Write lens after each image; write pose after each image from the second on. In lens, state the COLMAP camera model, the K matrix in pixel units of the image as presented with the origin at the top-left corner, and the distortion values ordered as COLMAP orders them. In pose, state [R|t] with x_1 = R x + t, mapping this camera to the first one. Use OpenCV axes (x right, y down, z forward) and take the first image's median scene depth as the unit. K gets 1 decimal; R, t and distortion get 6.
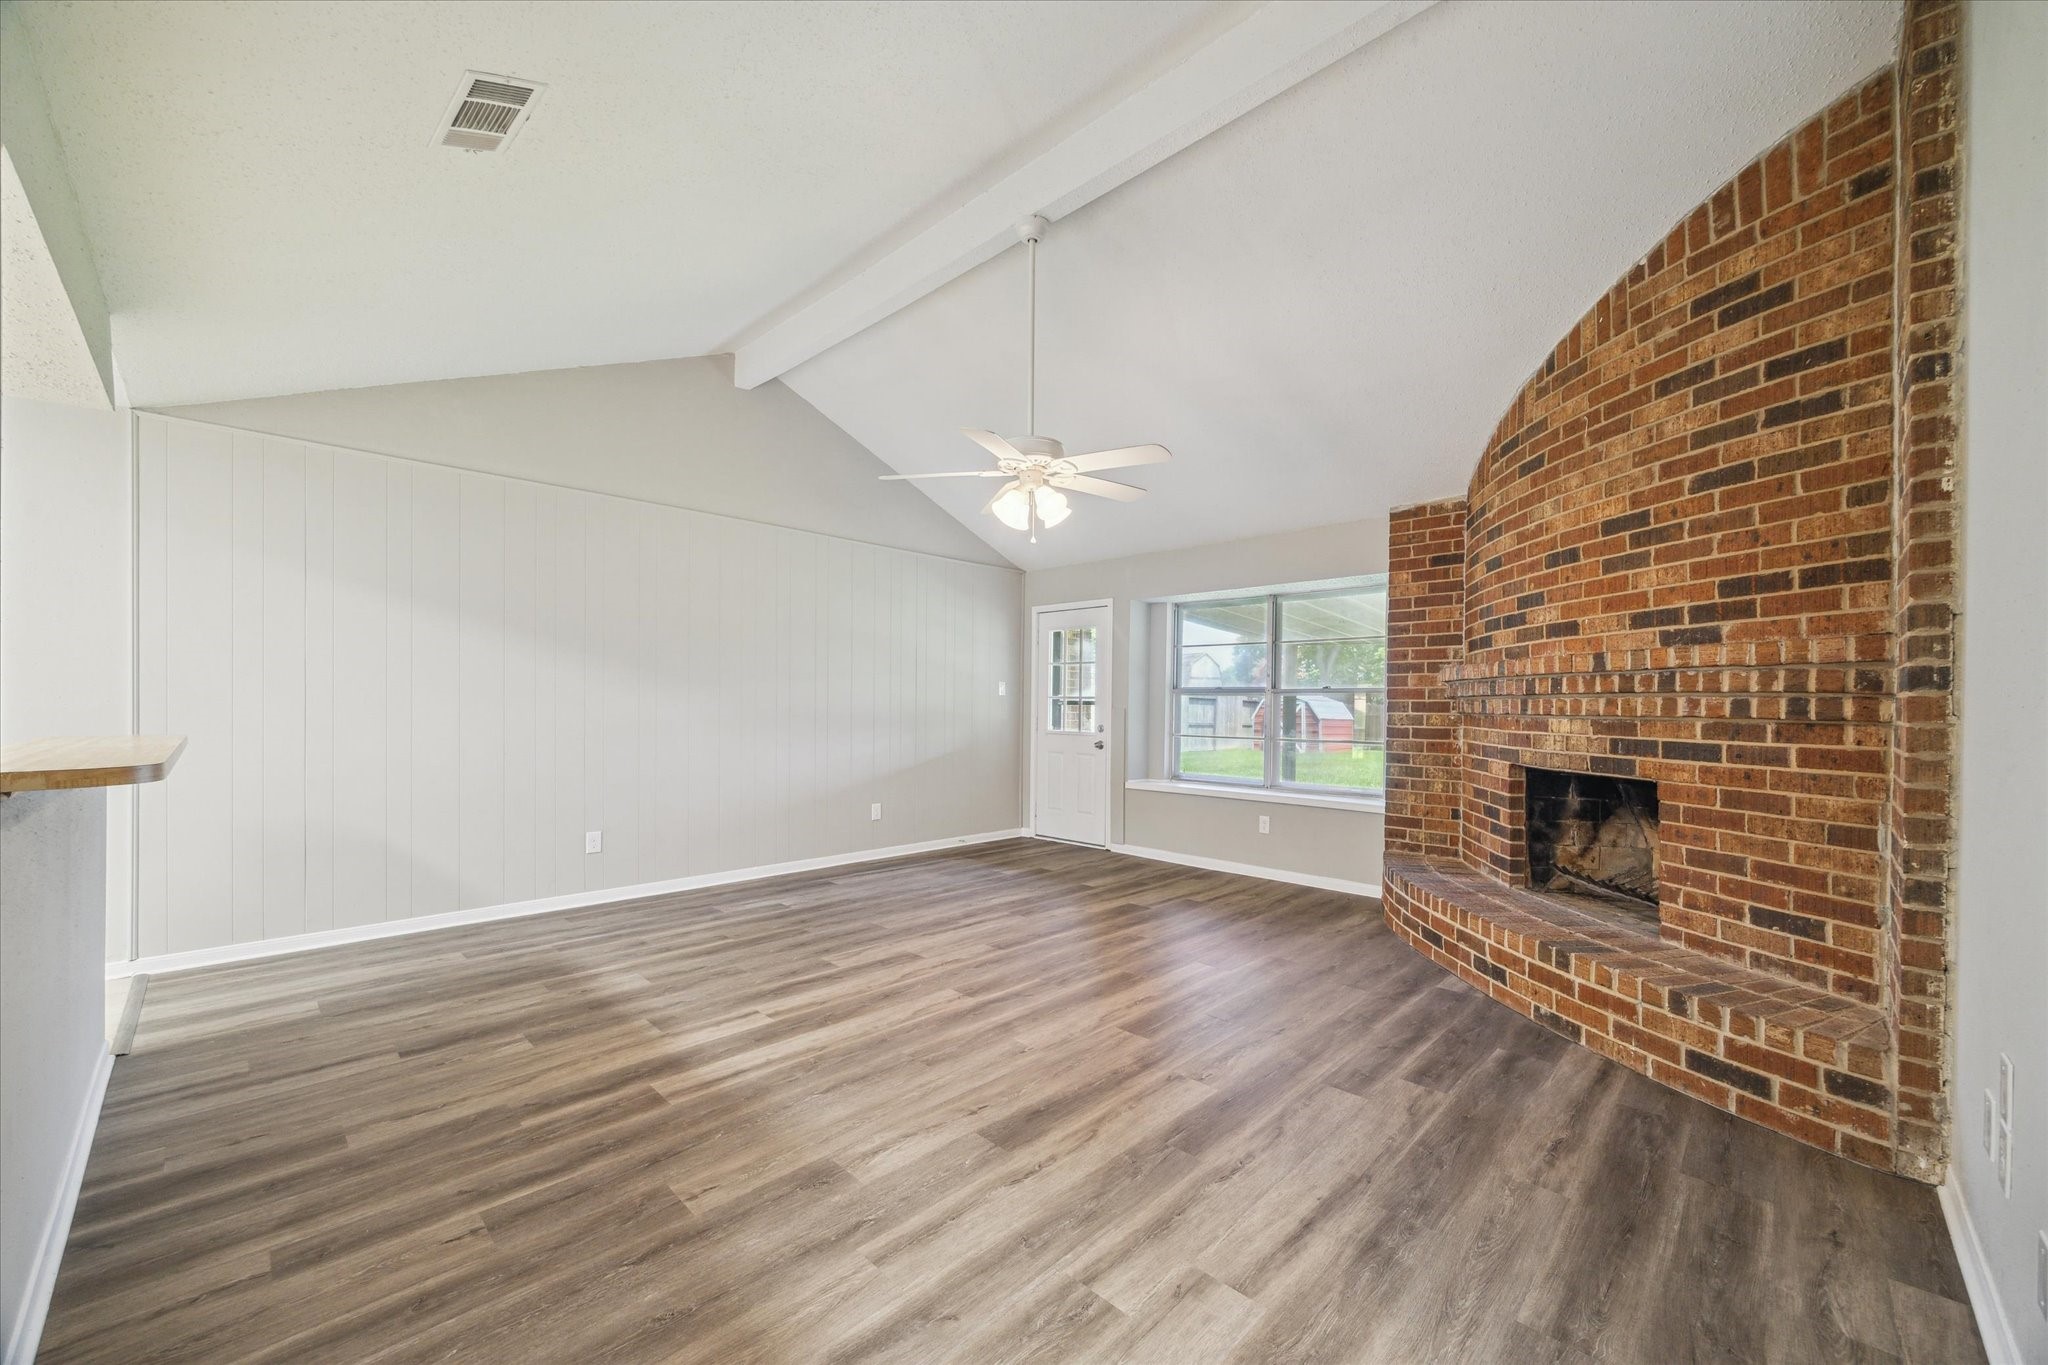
lens RADIAL K [[795.3, 0, 1057.8], [0, 795.3, 711.9], [0, 0, 1]] dist [-0.001495, 0.000189]
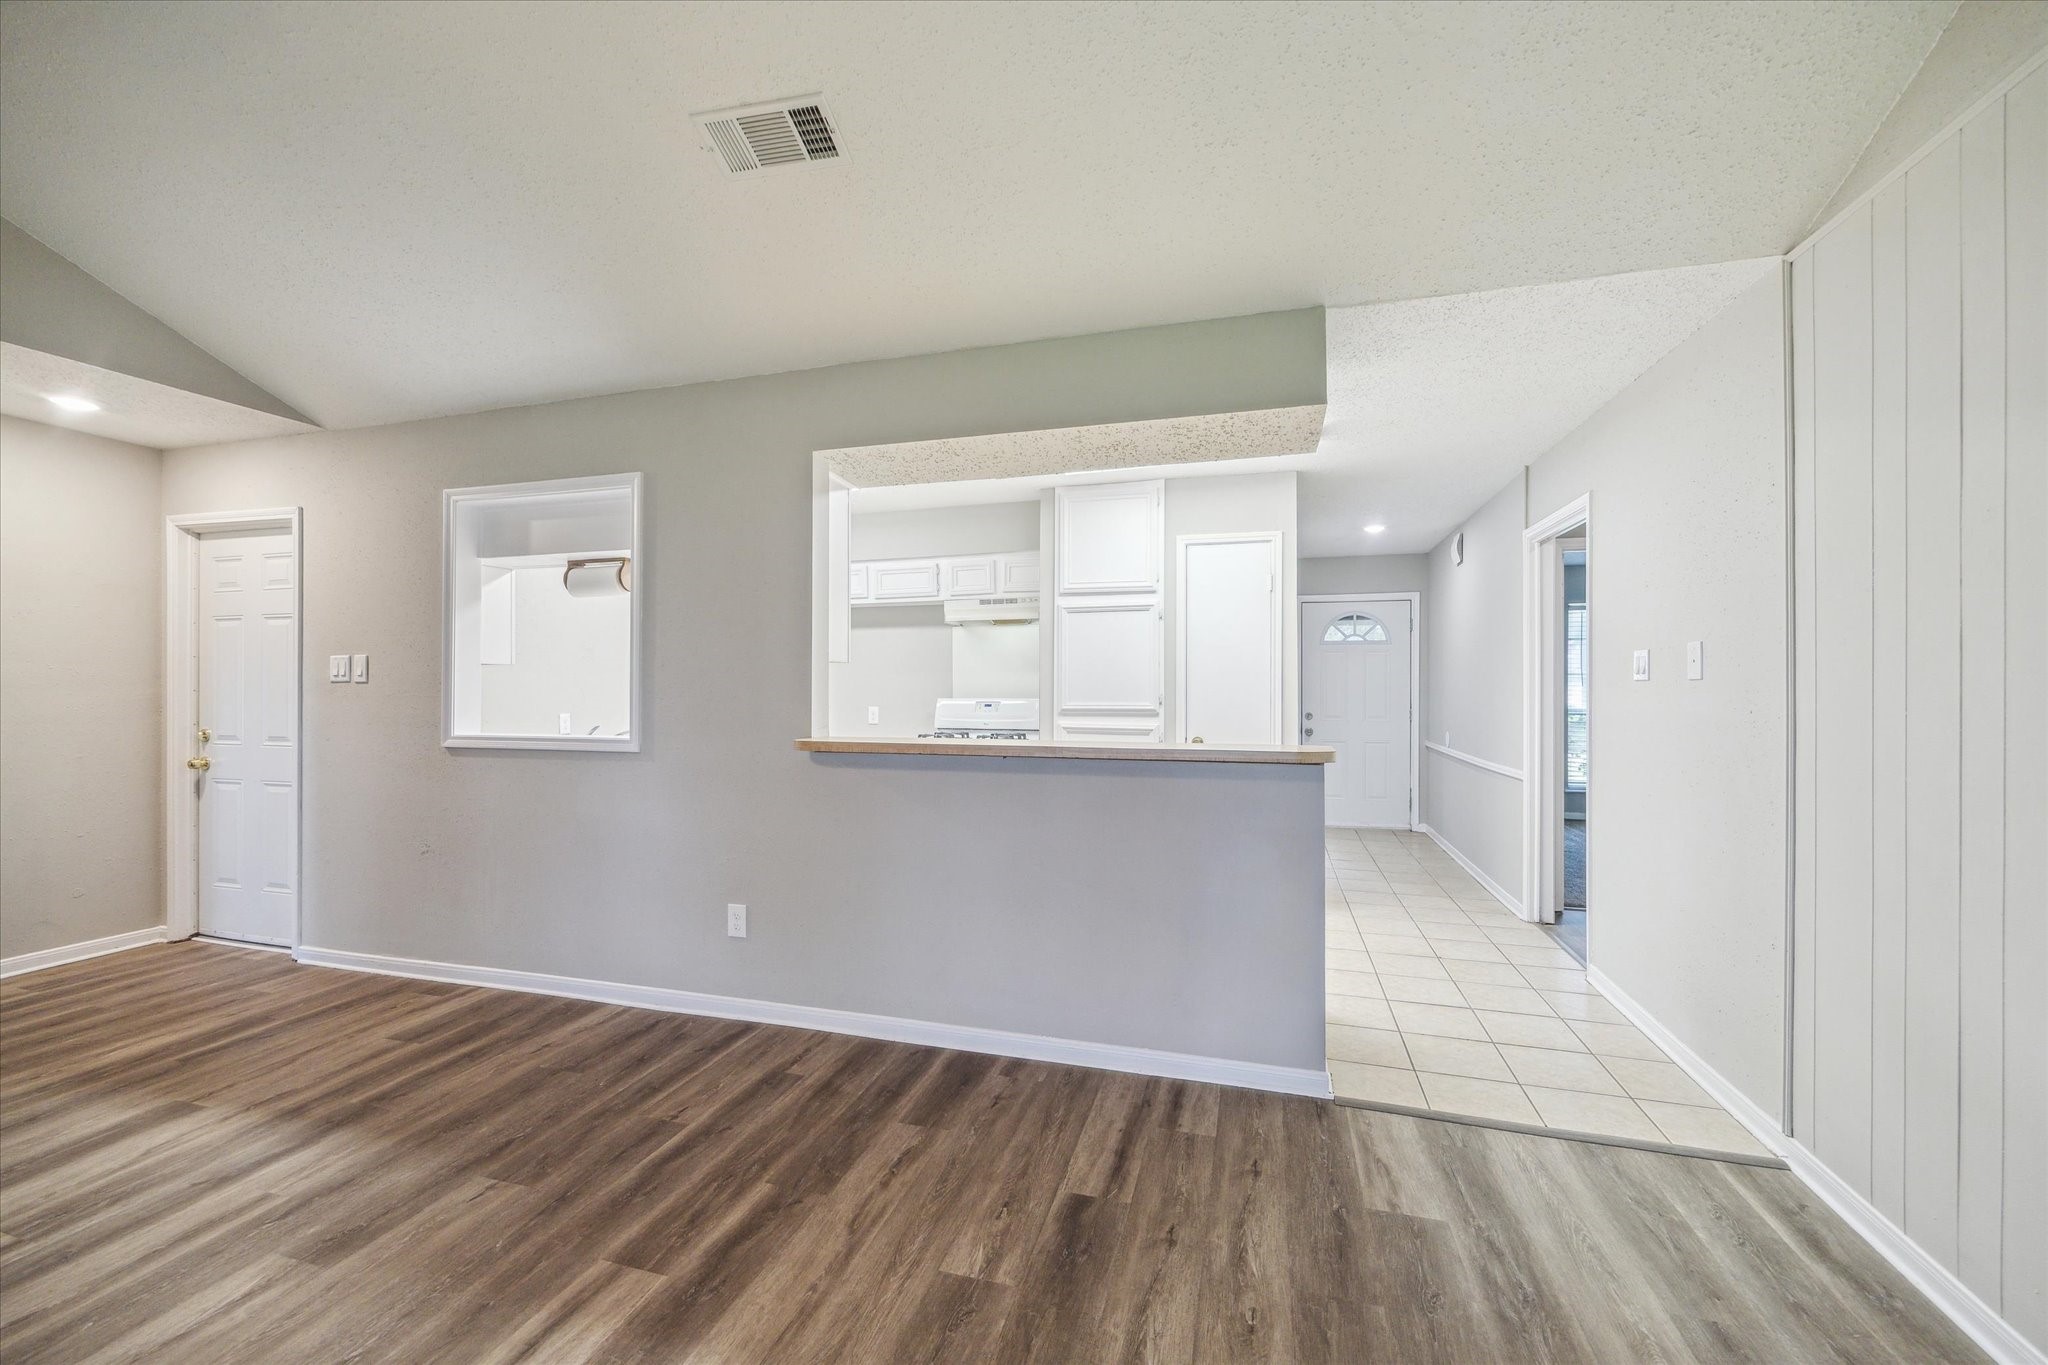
lens RADIAL K [[795.3, 0, 1024.8], [0, 795.3, 680.7], [0, 0, 1]] dist [-0.001495, 0.000189]
pose [[-0.894982, -0.013755, -0.445891, -0.391758], [-0.015855, 0.999874, 0.000979, -0.040111], [0.445821, 0.007946, -0.895087, 1.431525]]
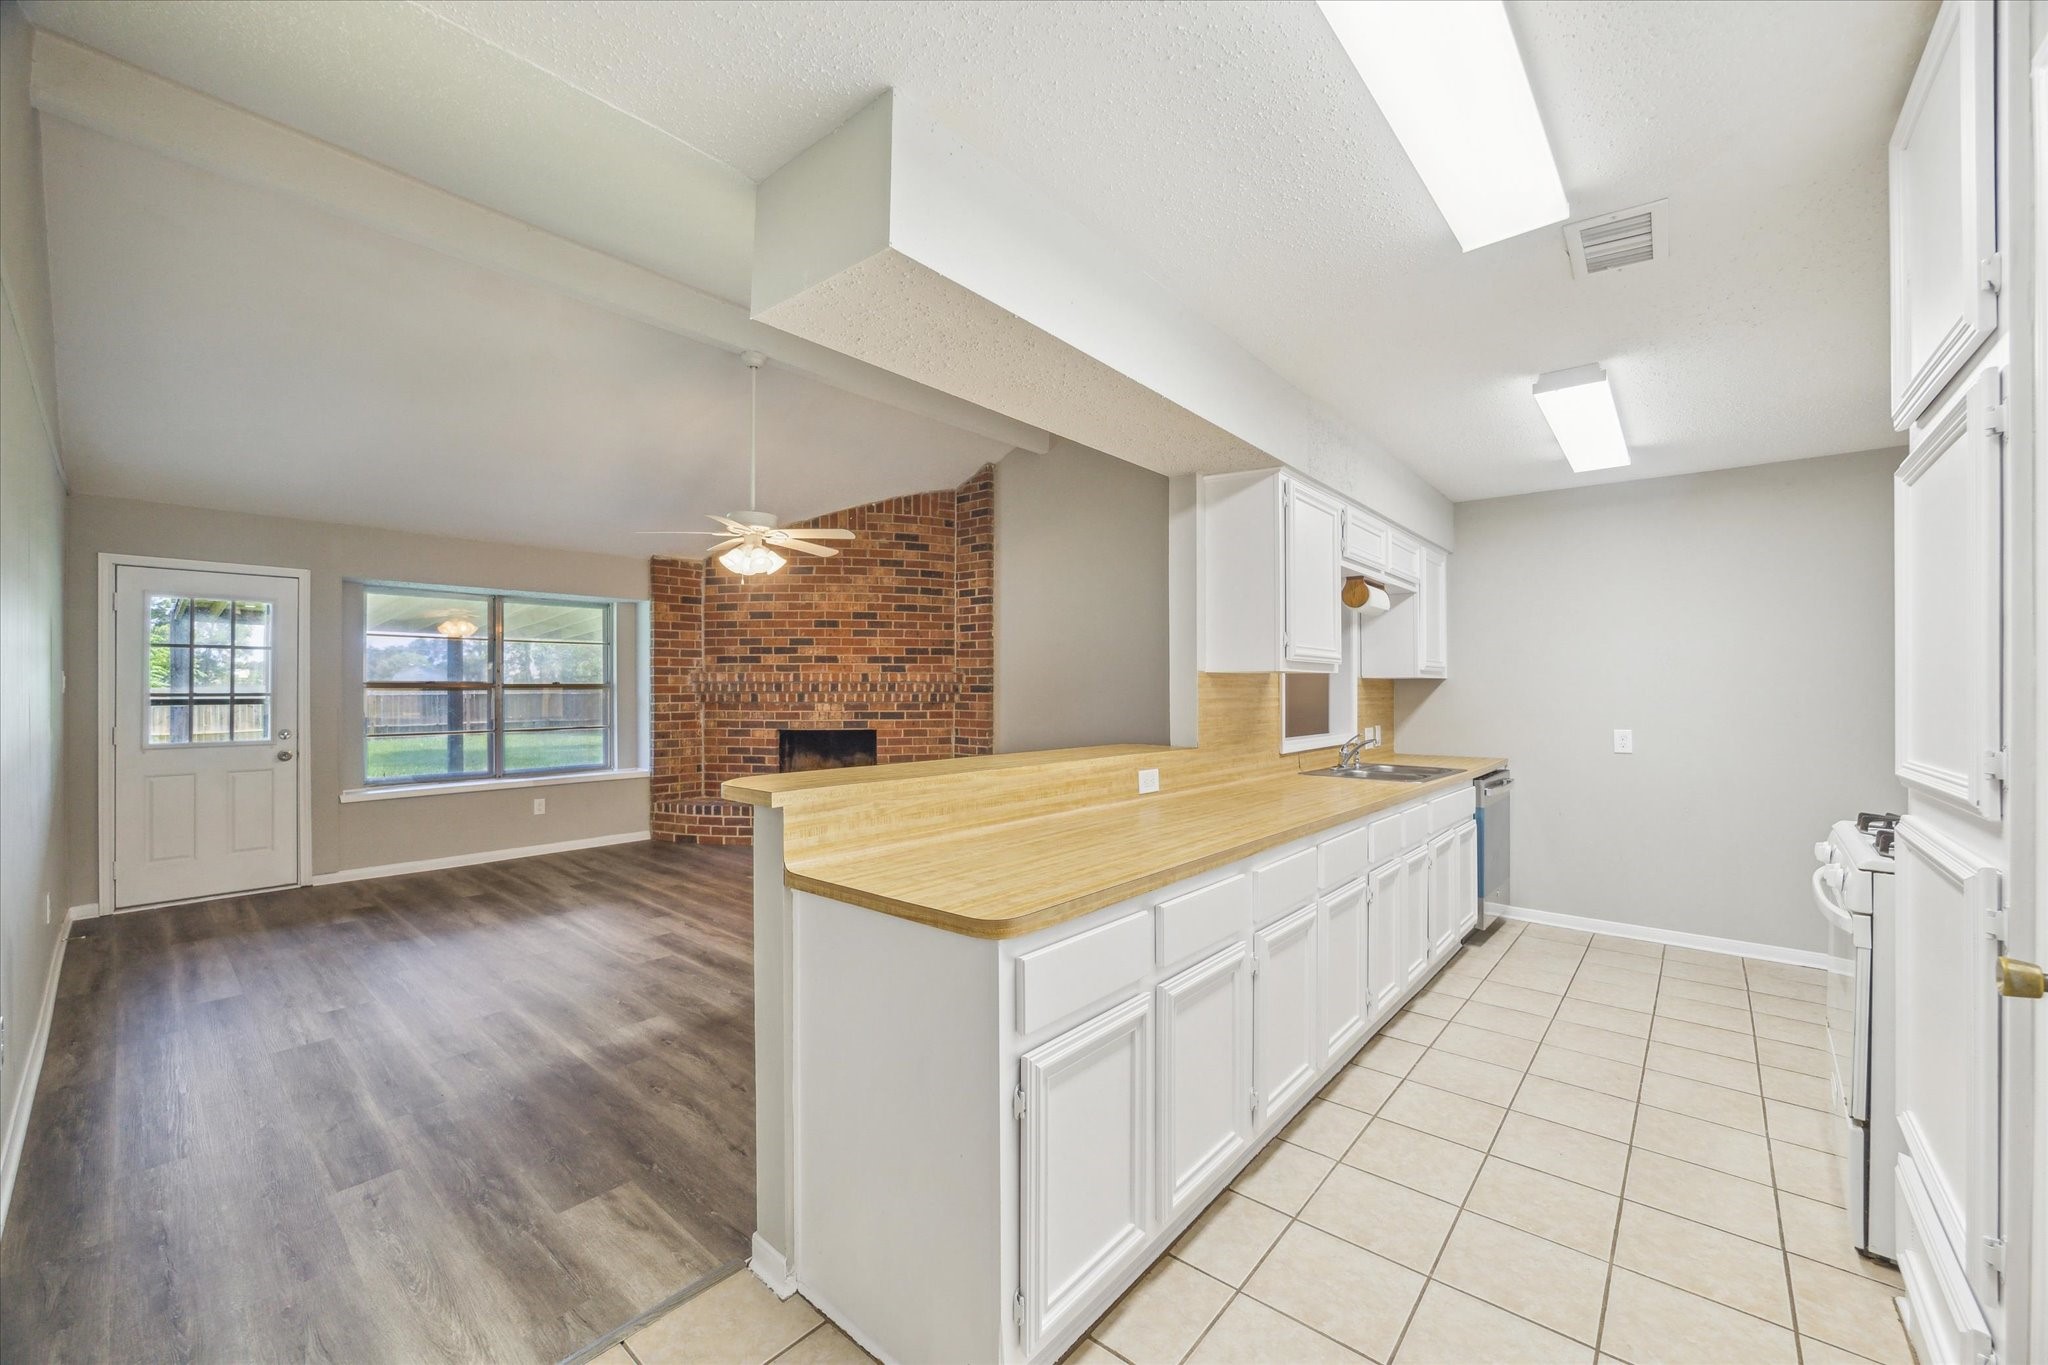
lens RADIAL K [[795.3, 0, 1025.8], [0, 795.3, 686.7], [0, 0, 1]] dist [-0.001495, 0.000189]
pose [[-0.041250, -0.009231, 0.999106, -1.623027], [0.008058, 0.999922, 0.009571, -0.057677], [-0.999116, 0.008446, -0.041172, 0.671628]]
